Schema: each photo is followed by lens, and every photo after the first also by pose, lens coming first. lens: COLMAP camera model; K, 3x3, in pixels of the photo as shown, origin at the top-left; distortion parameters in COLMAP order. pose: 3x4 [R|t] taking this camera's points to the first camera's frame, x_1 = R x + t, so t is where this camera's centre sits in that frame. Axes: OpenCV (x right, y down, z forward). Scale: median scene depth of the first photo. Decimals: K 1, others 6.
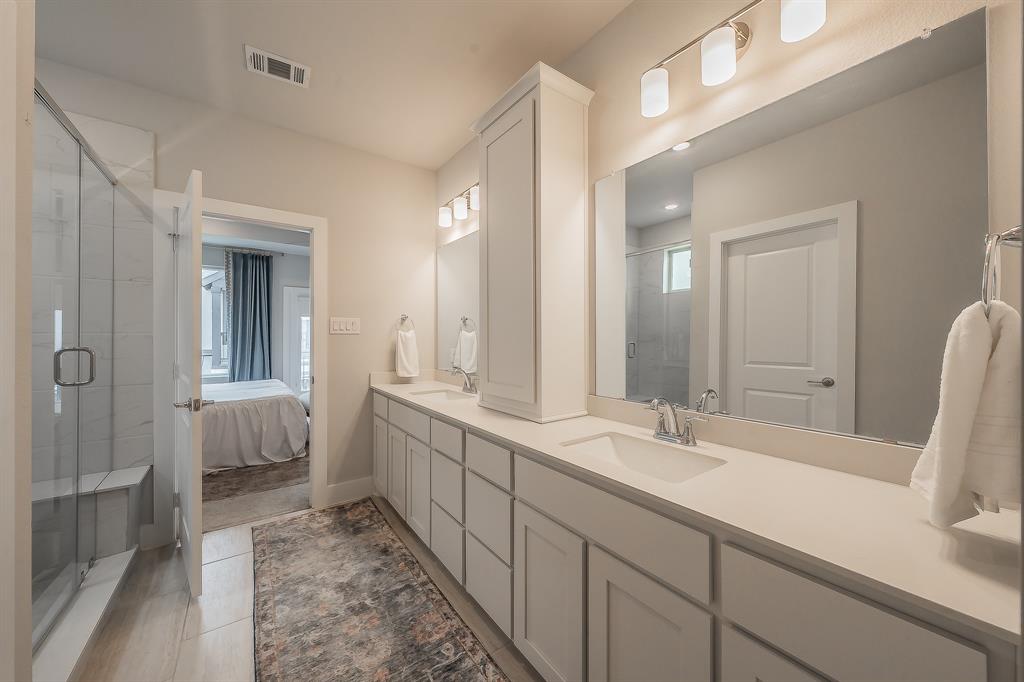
lens RADIAL K [[366.0, 0, 514.0], [0, 366.0, 334.9], [0, 0, 1]] dist [-0.000855, -0.000073]
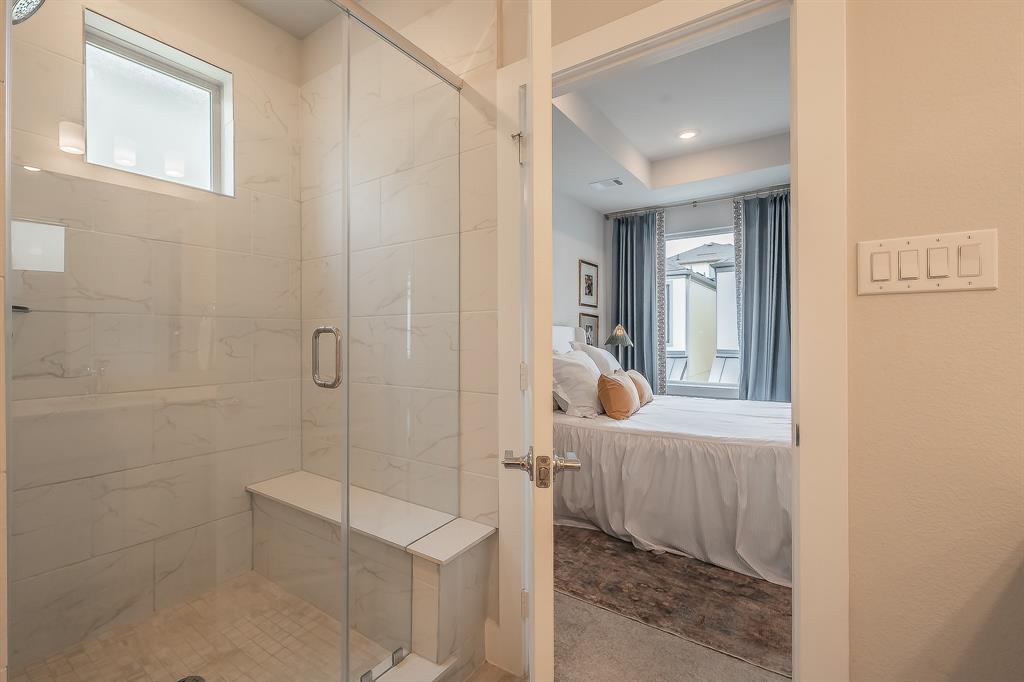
lens RADIAL K [[412.7, 0, 512.0], [0, 412.7, 341.0], [0, 0, 1]] dist [-0.001935, -0.000254]
pose [[0.247563, 0.000056, -0.968872, -0.243051], [0.006938, 0.999974, 0.001830, 0.033998], [0.968847, -0.007175, 0.247556, 0.643233]]
